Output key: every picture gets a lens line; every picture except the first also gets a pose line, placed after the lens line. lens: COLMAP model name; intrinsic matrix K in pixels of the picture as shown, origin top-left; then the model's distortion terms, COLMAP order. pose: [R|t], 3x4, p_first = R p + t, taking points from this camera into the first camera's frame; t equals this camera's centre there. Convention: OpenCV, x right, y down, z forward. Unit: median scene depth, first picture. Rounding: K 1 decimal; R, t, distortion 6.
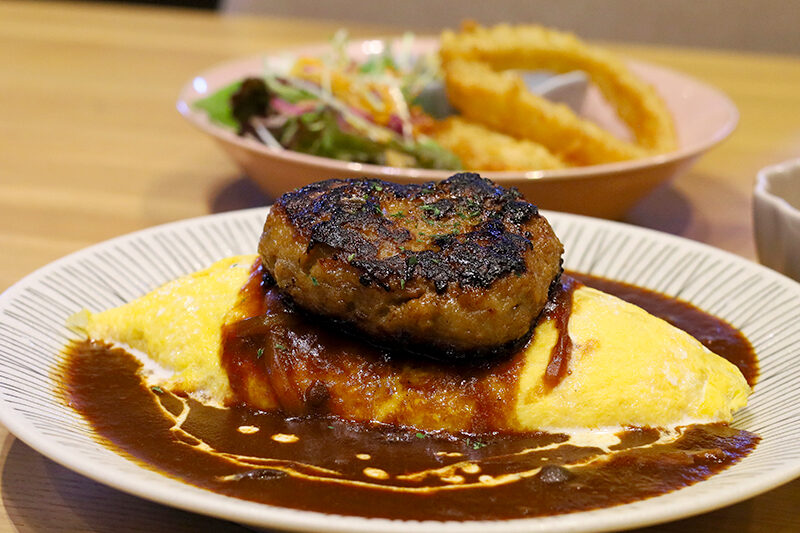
lens RADIAL K [[2026.8, 0, 399.7], [0, 2026.8, 266.5], [0, 0, 1]] dist [-0.075533, 0.000000]
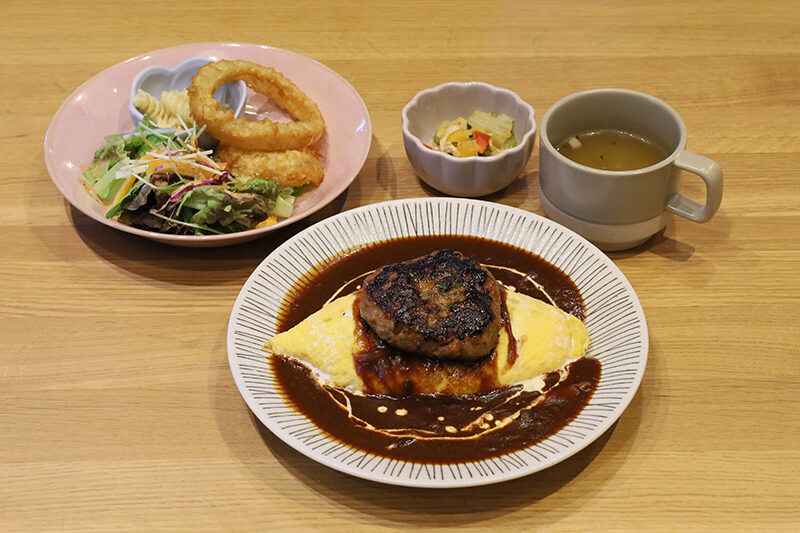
lens RADIAL K [[2026.8, 0, 400.2], [0, 2026.8, 266.3], [0, 0, 1]] dist [-0.075533, 0.000000]
pose [[0.961479, -0.201951, 0.186480, -0.437126], [0.106036, 0.898389, 0.426208, -1.001186], [-0.253605, -0.390016, 0.885196, -0.905436]]
